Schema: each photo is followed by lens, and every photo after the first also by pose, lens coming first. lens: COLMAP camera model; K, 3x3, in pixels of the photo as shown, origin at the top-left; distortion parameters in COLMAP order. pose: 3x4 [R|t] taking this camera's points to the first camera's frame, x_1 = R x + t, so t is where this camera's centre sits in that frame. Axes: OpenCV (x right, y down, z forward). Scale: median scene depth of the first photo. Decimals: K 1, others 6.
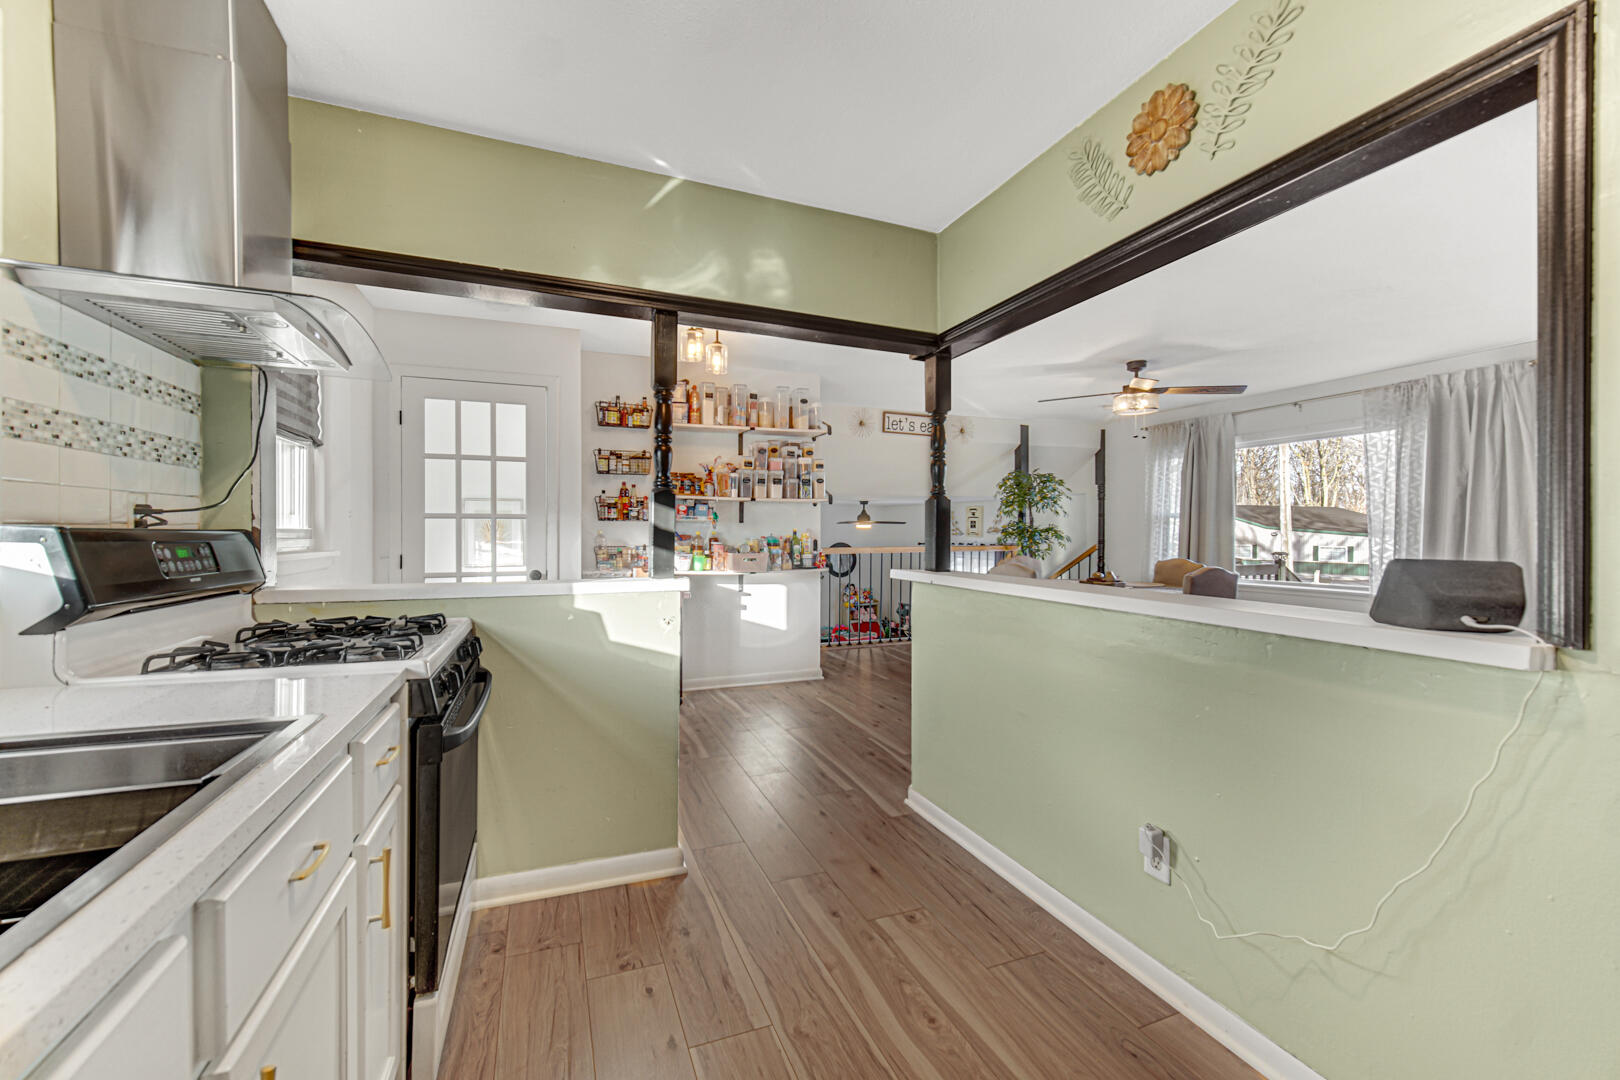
lens RADIAL K [[653.0, 0, 810.0], [0, 653.0, 540.0], [0, 0, 1]] dist [0.000062, 0.000036]
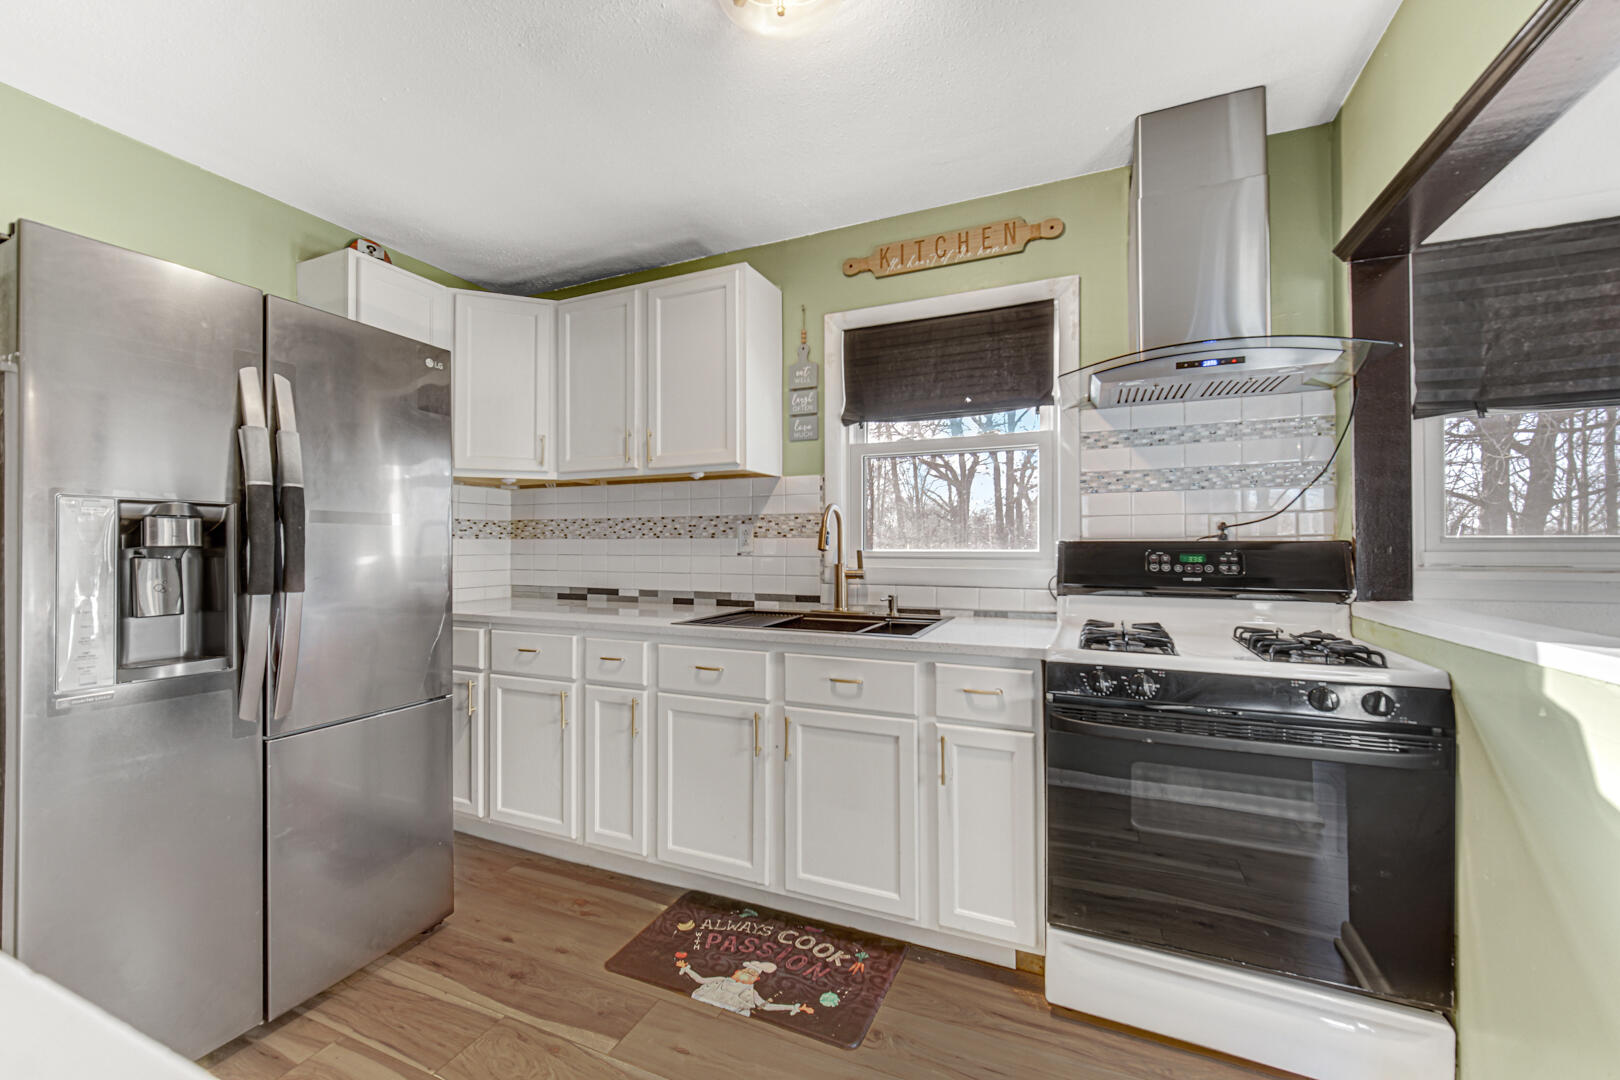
lens RADIAL K [[640.2, 0, 810.4], [0, 640.2, 525.0], [0, 0, 1]] dist [0.000371, 0.000018]
pose [[-0.707997, -0.026031, -0.705736, 0.583229], [-0.006994, 0.999530, -0.029851, -0.004985], [0.706181, -0.016198, -0.707846, 1.591278]]
